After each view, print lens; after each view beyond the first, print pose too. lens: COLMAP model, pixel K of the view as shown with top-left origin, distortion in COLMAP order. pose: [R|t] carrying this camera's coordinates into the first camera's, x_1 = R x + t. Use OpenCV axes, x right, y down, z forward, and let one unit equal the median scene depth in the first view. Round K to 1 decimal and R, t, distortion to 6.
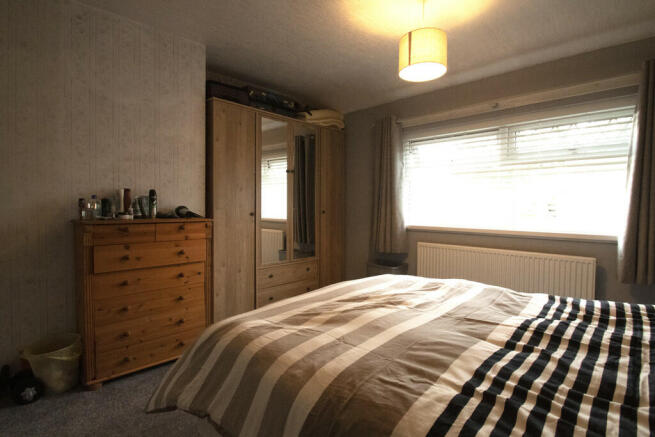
lens RADIAL K [[334.0, 0, 327.5], [0, 334.0, 218.5], [0, 0, 1]] dist [0.051303, 0.000119]
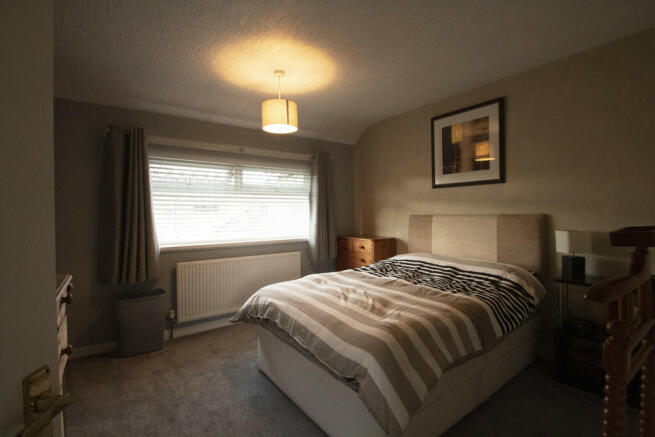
lens RADIAL K [[307.8, 0, 325.1], [0, 307.8, 216.7], [0, 0, 1]] dist [-0.000295, -0.000117]
pose [[0.188957, -0.003878, 0.981978, -0.689451], [0.067828, 0.997655, -0.009112, -0.037170], [-0.979640, 0.068328, 0.188777, 0.497620]]
